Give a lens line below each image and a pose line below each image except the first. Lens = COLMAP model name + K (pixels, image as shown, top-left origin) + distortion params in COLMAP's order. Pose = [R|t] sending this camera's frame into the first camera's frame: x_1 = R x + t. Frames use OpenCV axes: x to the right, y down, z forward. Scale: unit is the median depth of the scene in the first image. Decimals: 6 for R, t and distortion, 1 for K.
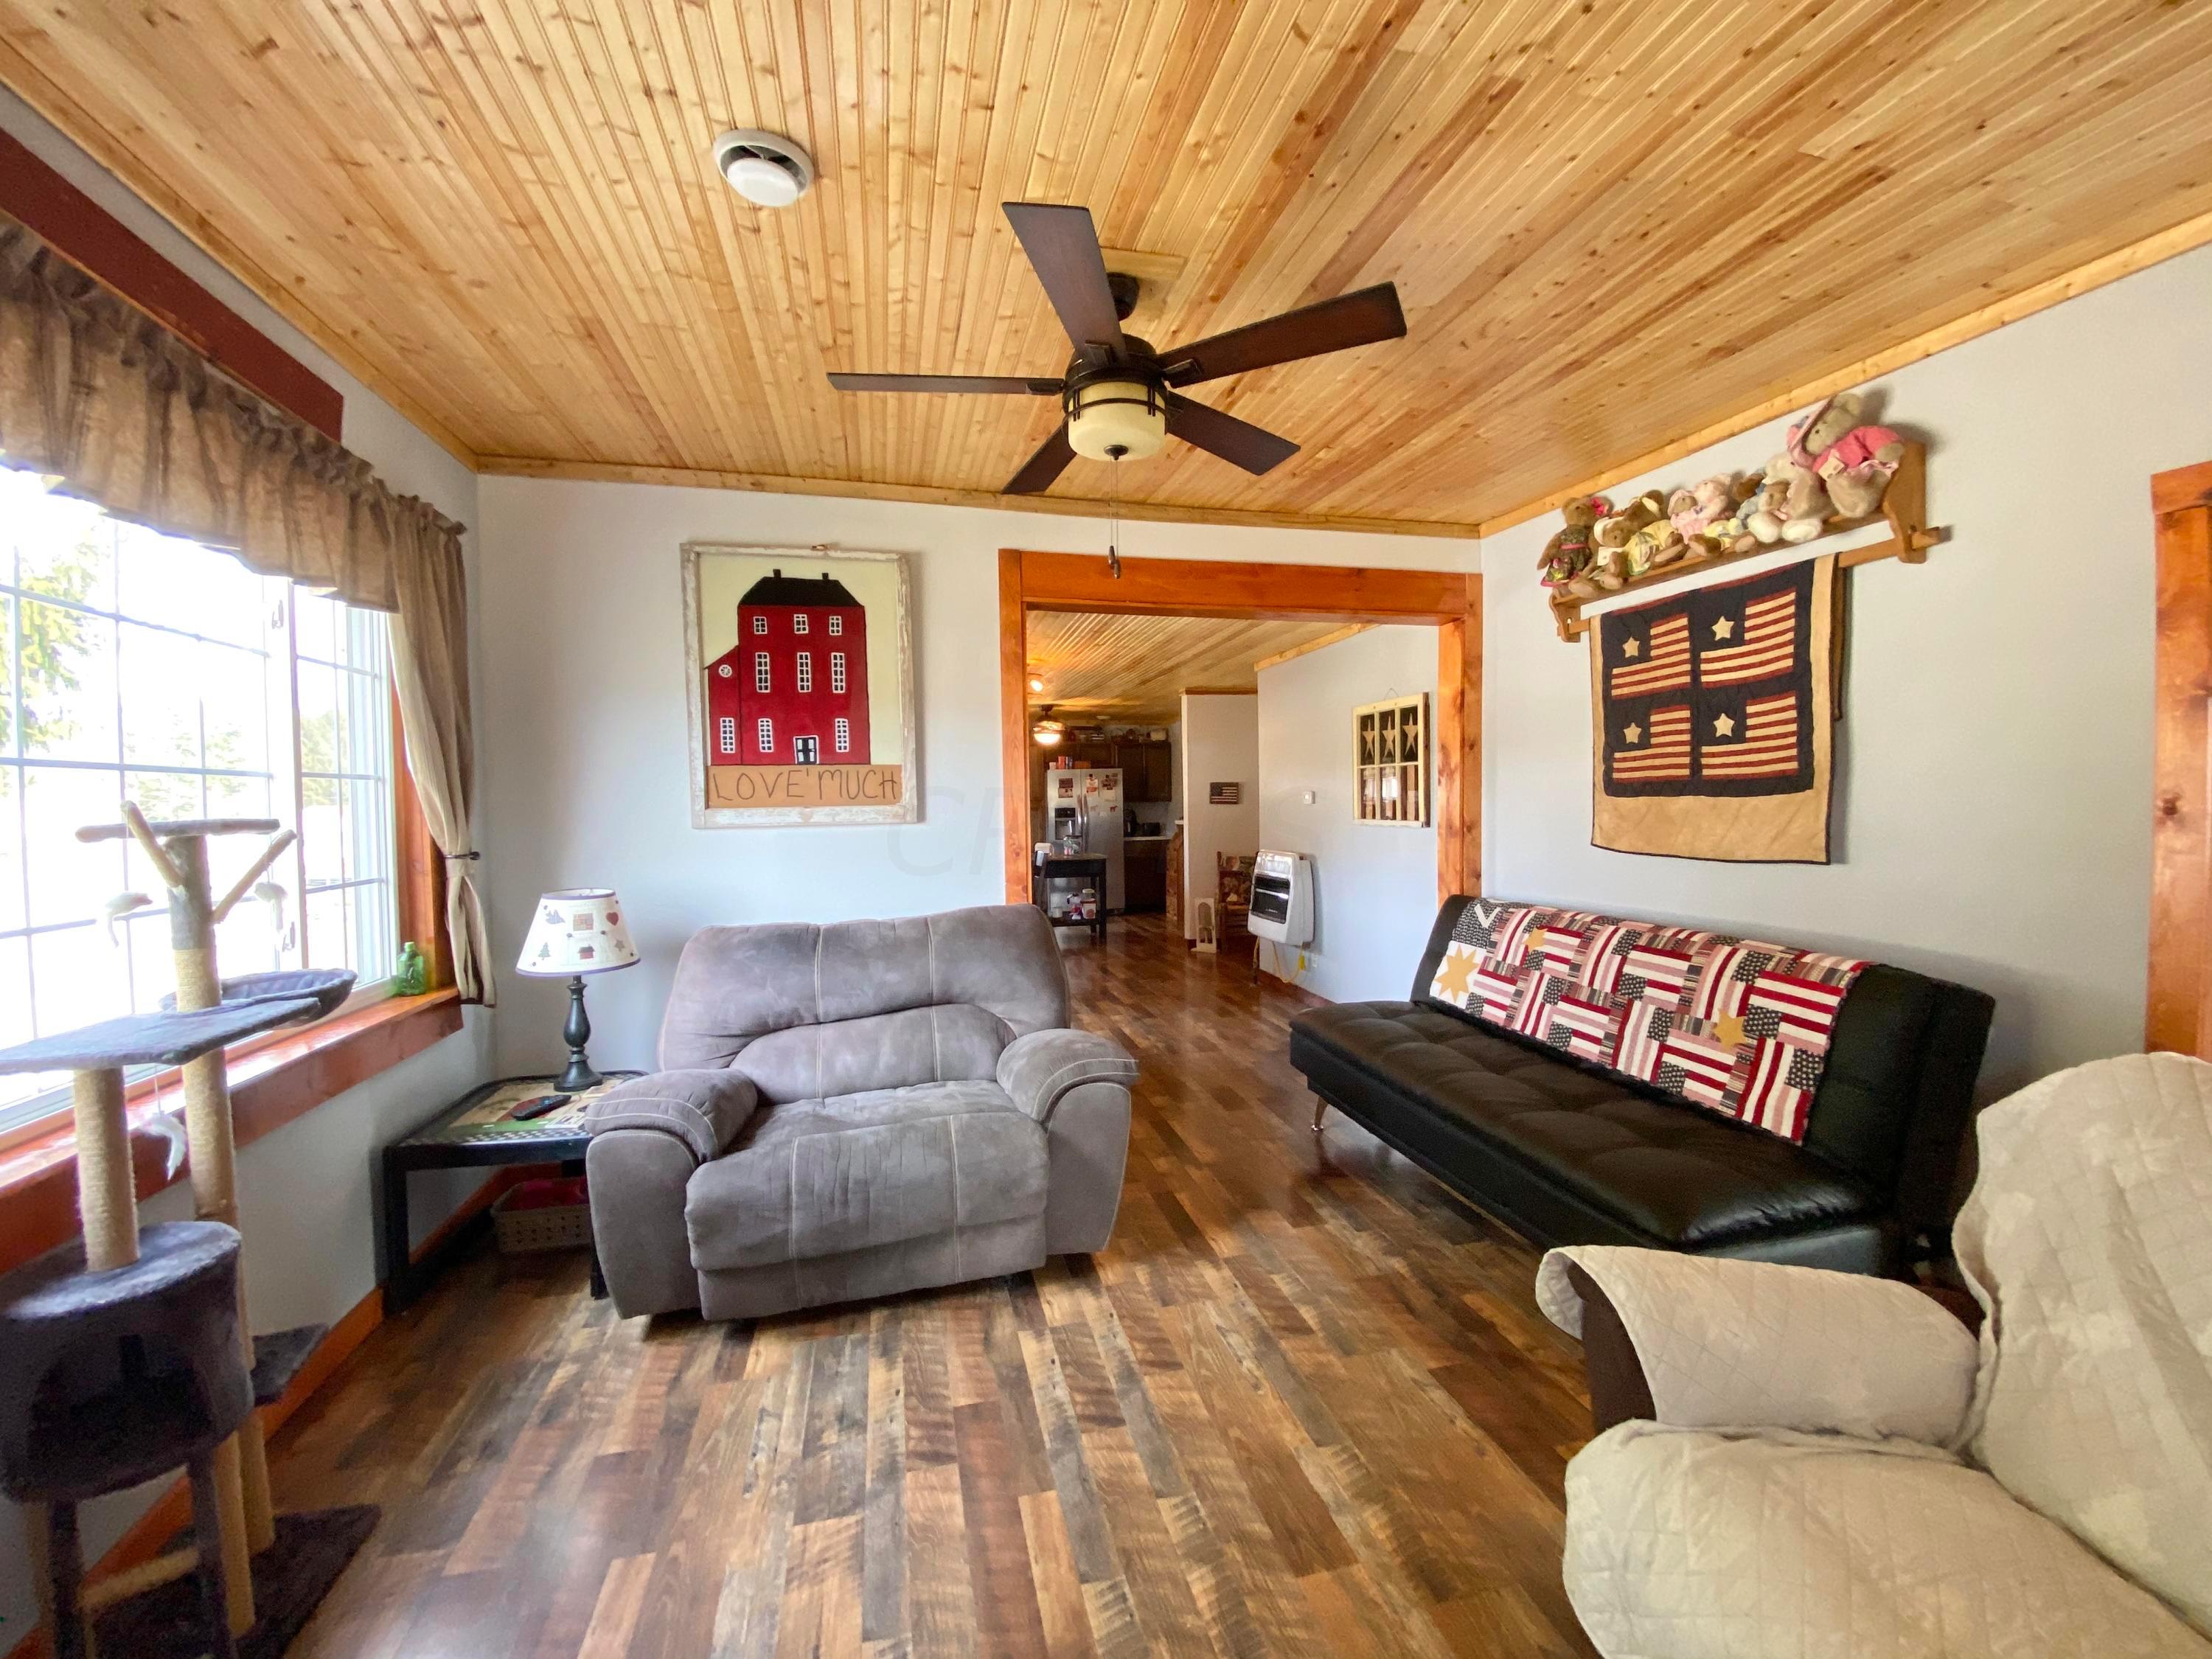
lens RADIAL K [[882.8, 0, 1100.1], [0, 882.8, 827.1], [0, 0, 1]] dist [0.013013, -0.017692]
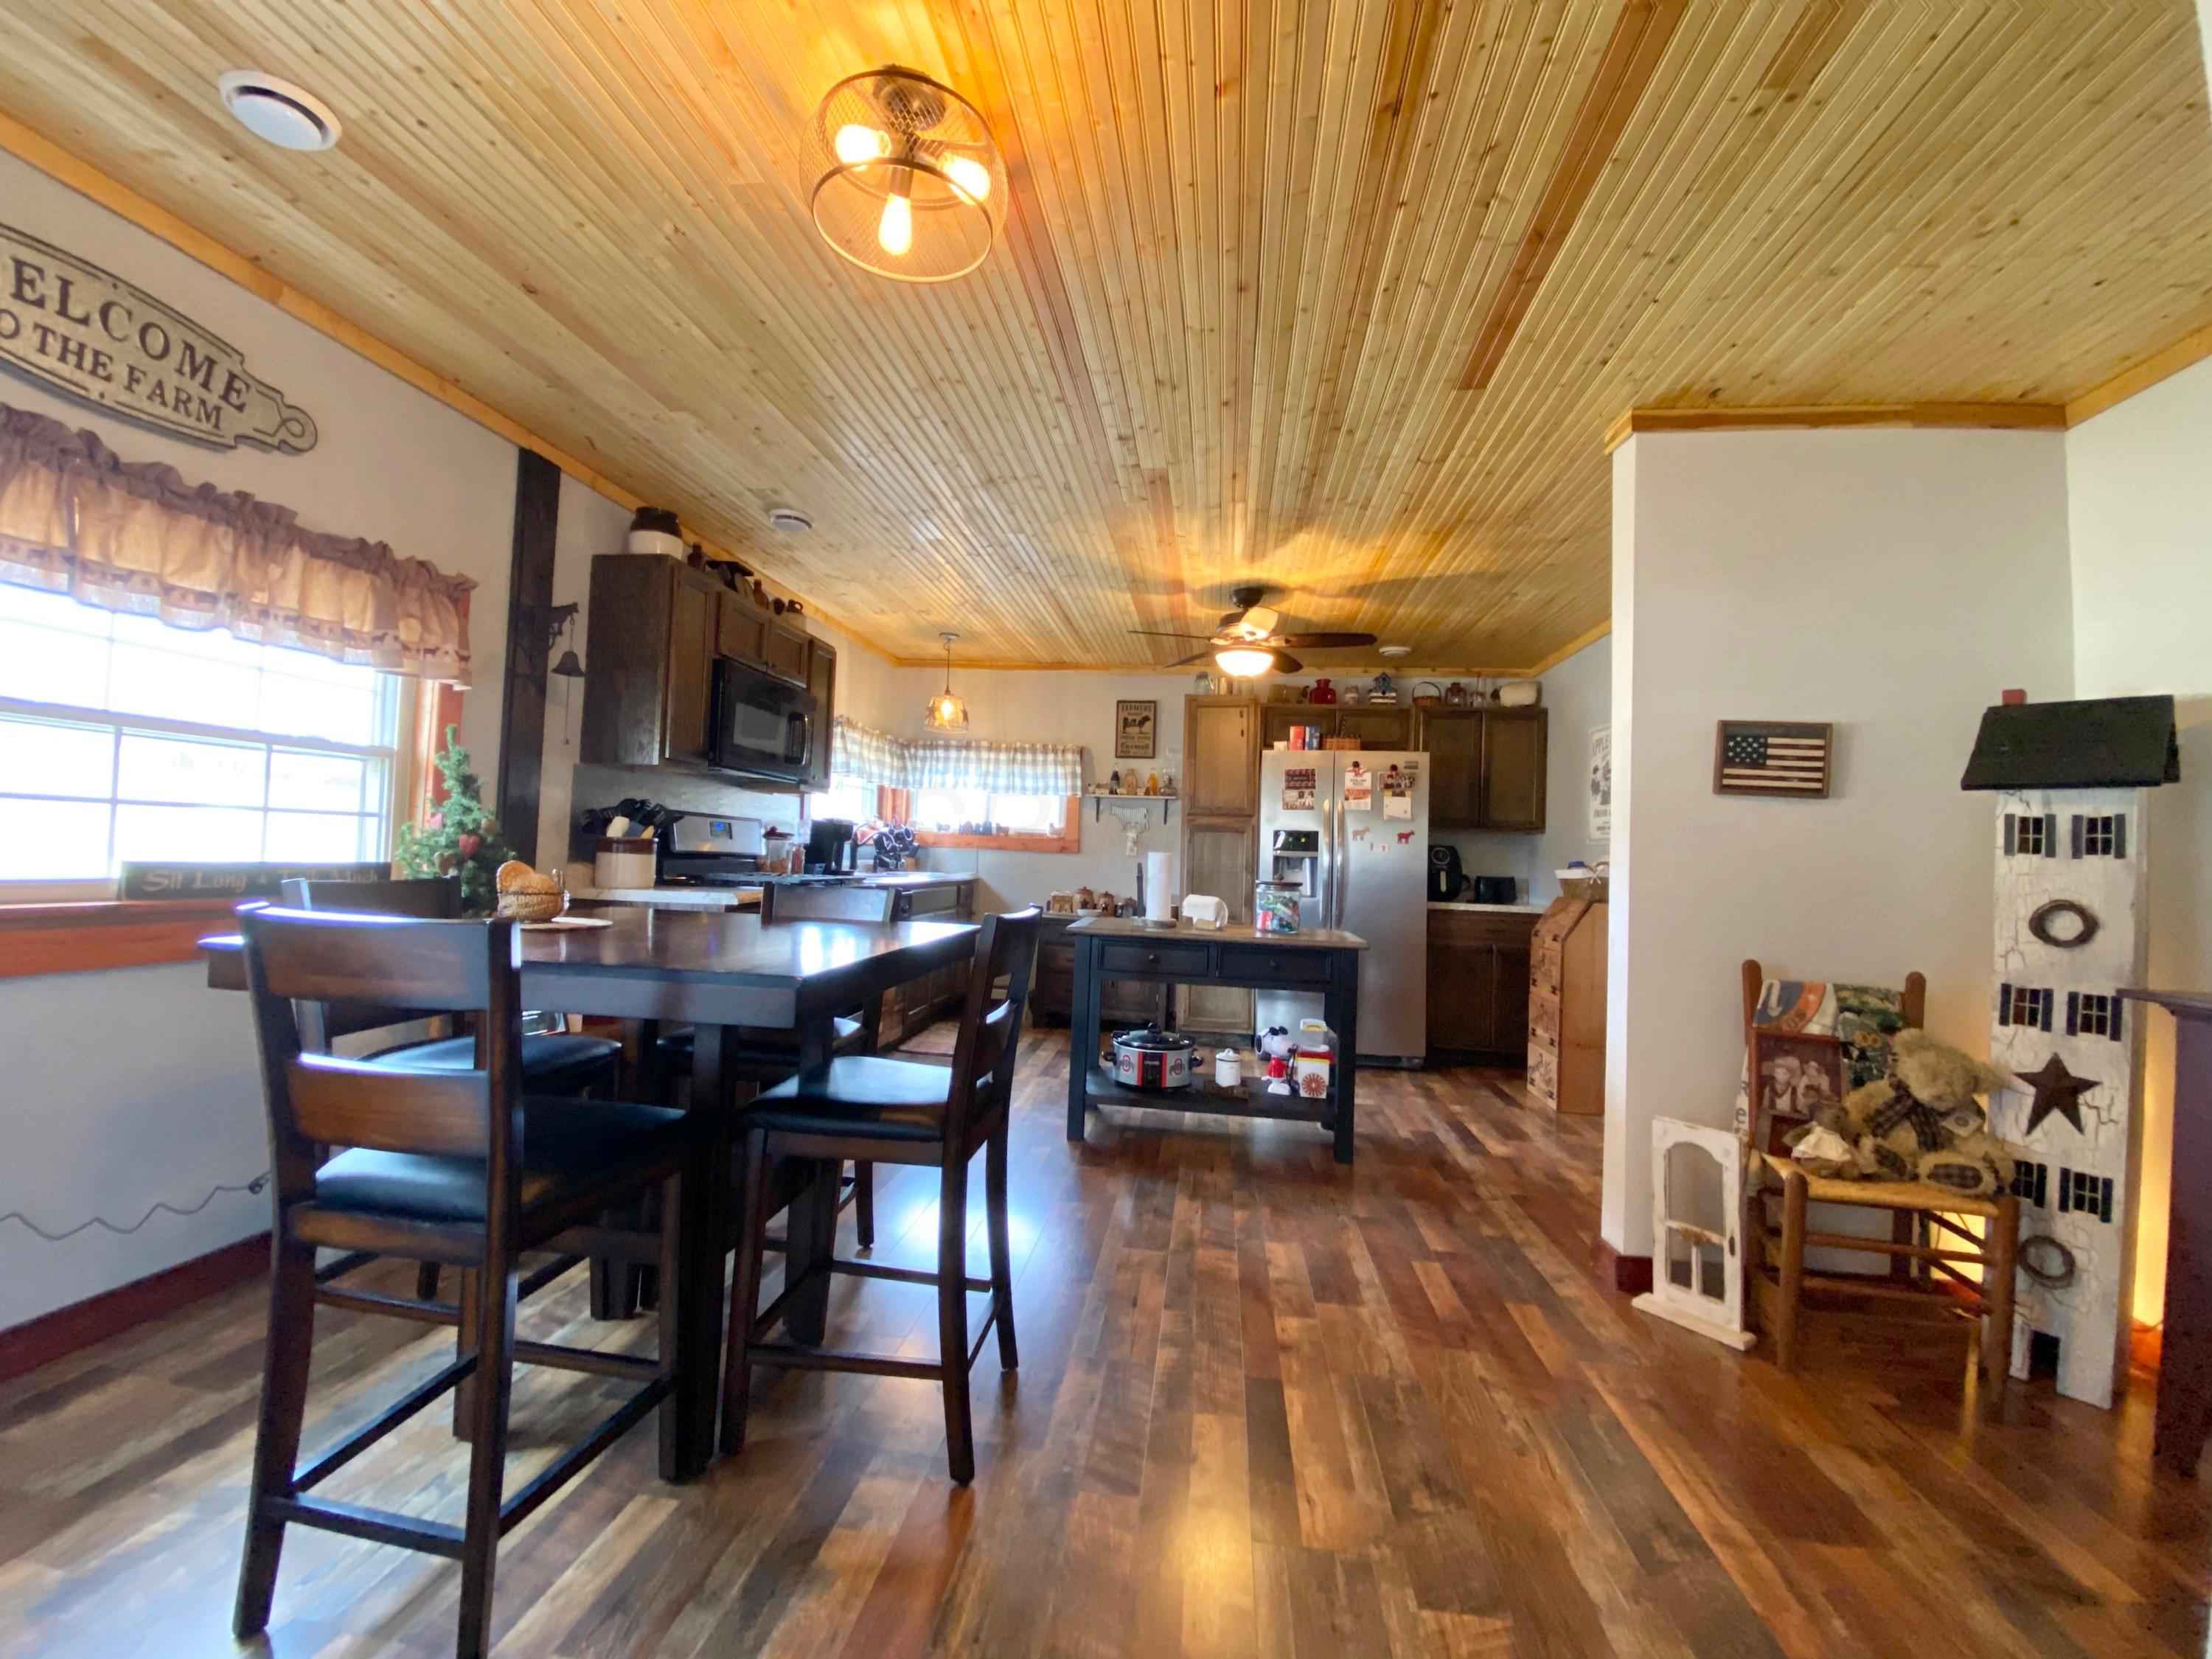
lens RADIAL K [[882.8, 0, 1100.1], [0, 882.8, 827.1], [0, 0, 1]] dist [0.013013, -0.017692]
pose [[0.933719, 0.036430, -0.356148, 0.095254], [-0.062054, 0.996220, -0.060786, 0.036843], [0.352588, 0.078857, 0.932450, 1.598590]]
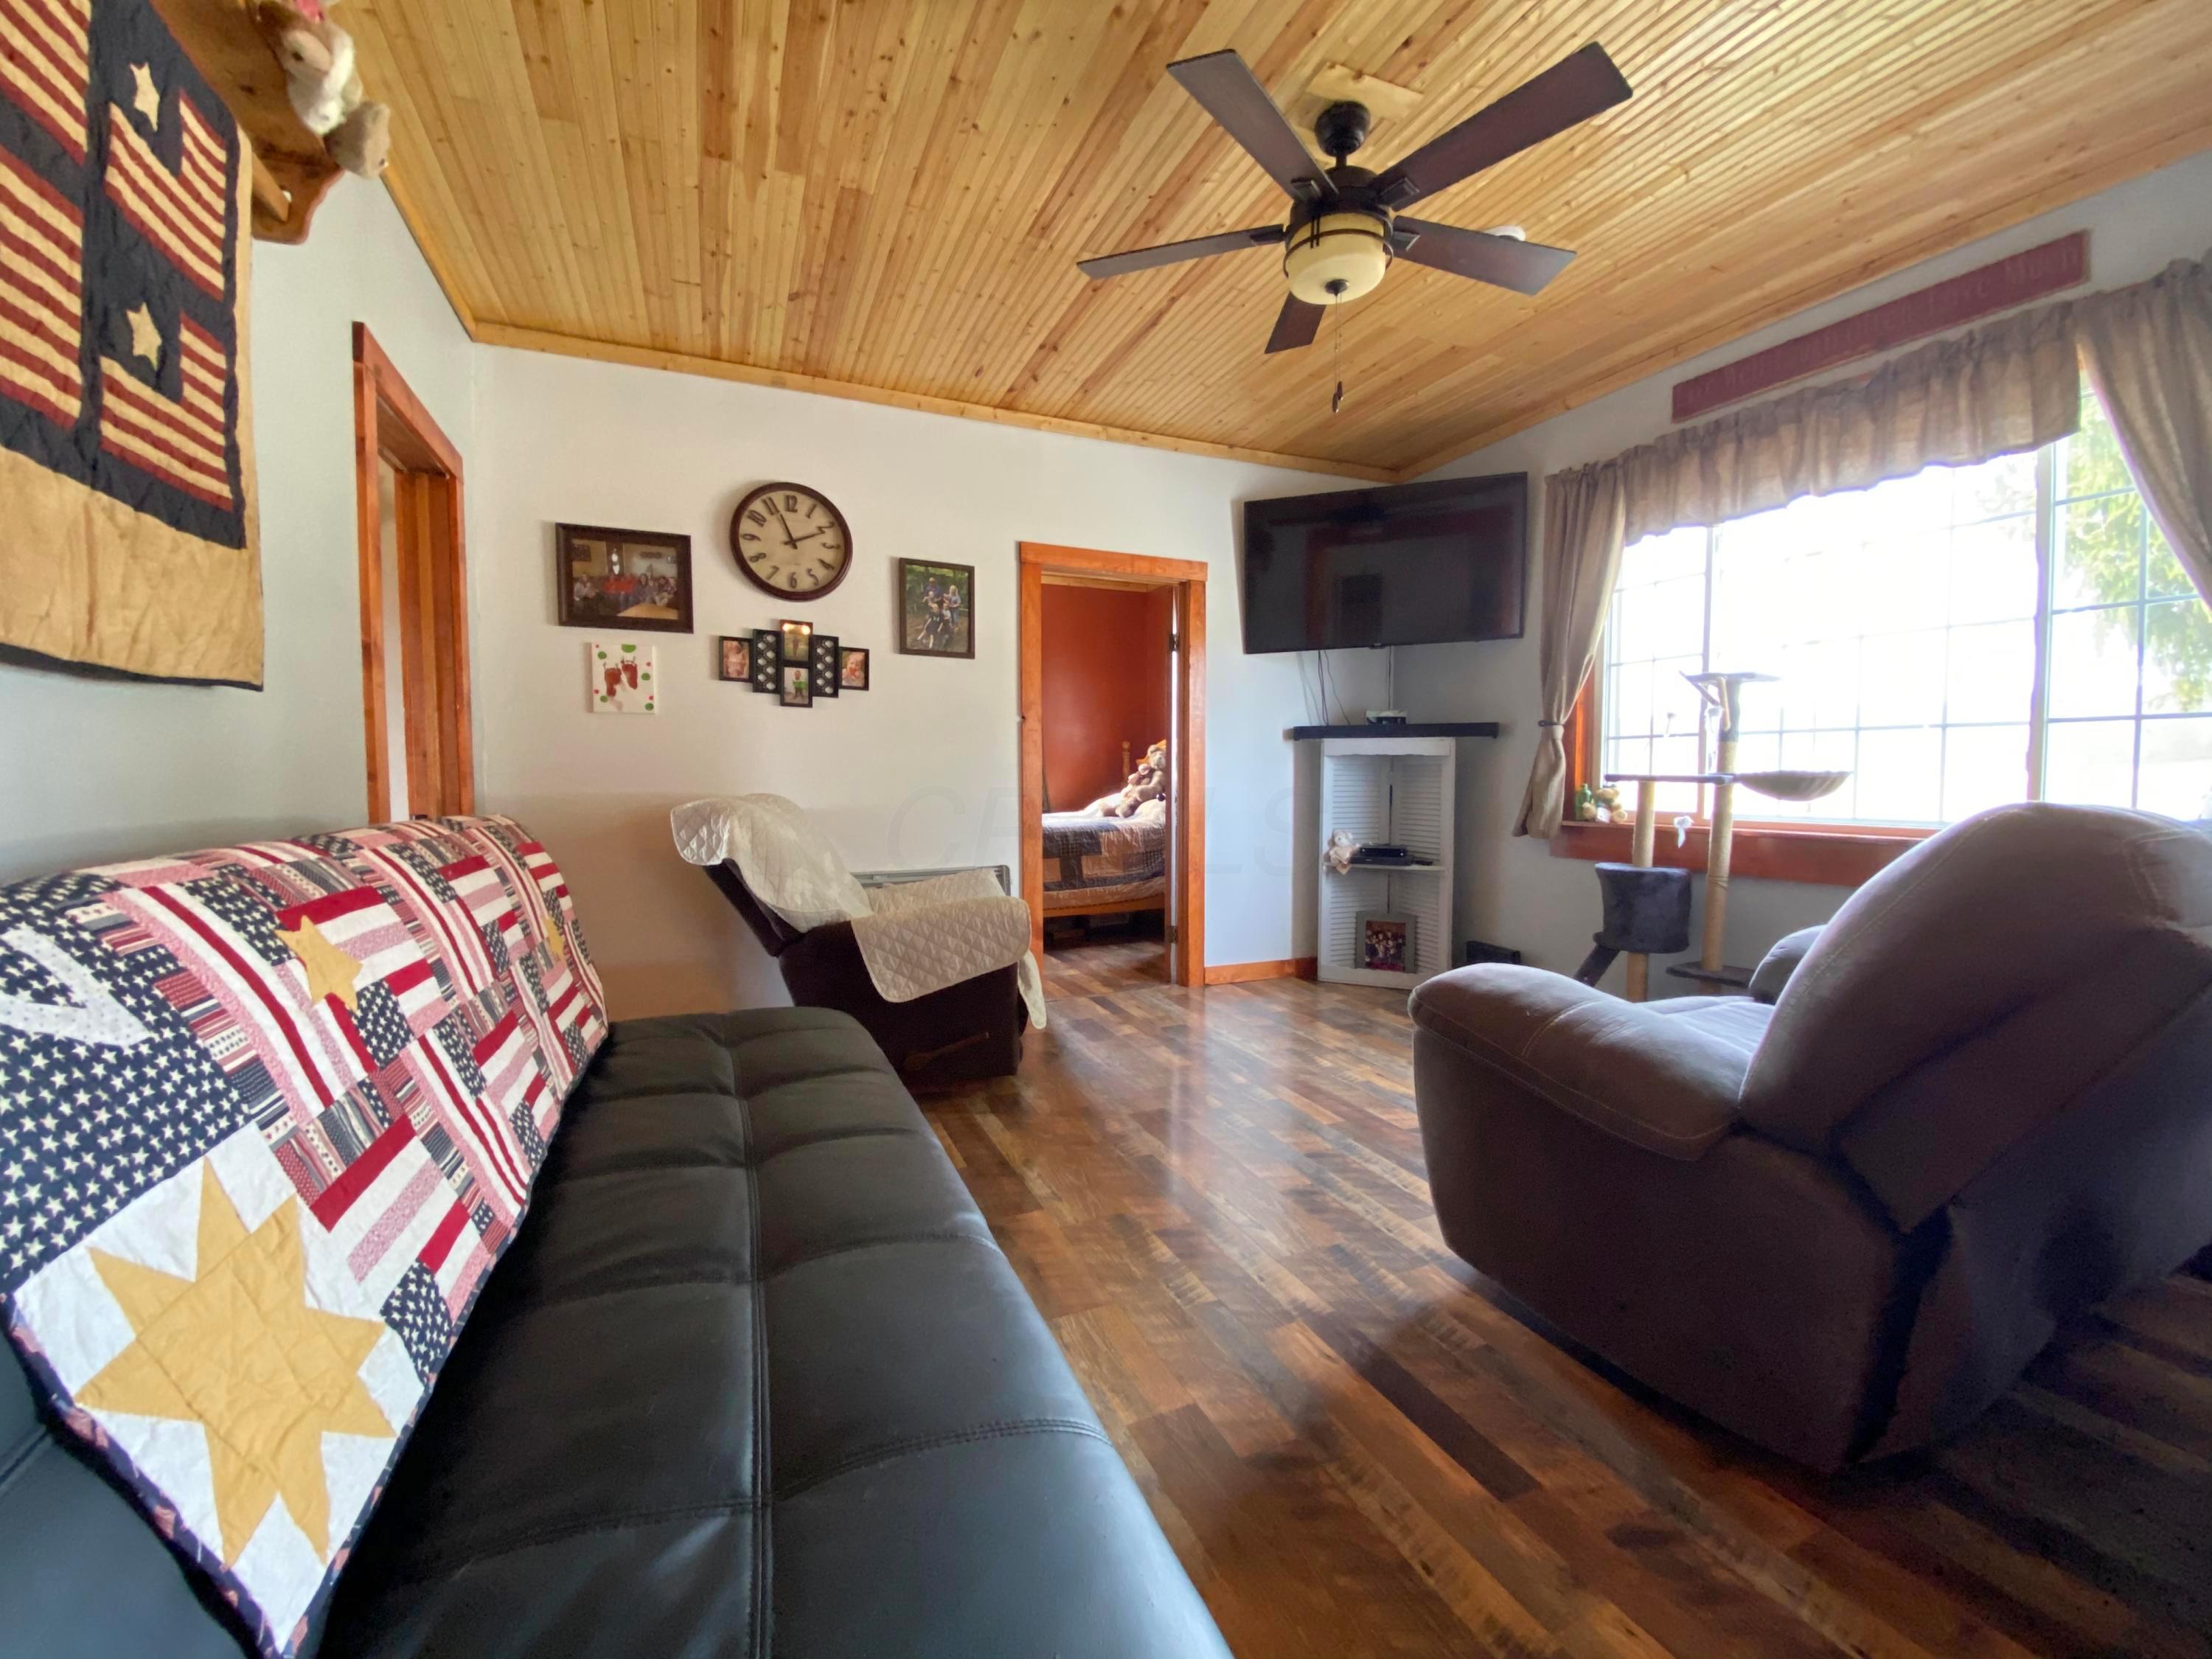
lens RADIAL K [[882.8, 0, 1100.1], [0, 882.8, 827.1], [0, 0, 1]] dist [0.013013, -0.017692]
pose [[-0.984588, 0.028700, -0.172519, 0.304097], [0.013471, 0.995958, 0.088809, 0.065026], [0.174370, 0.085116, -0.980995, 1.269588]]
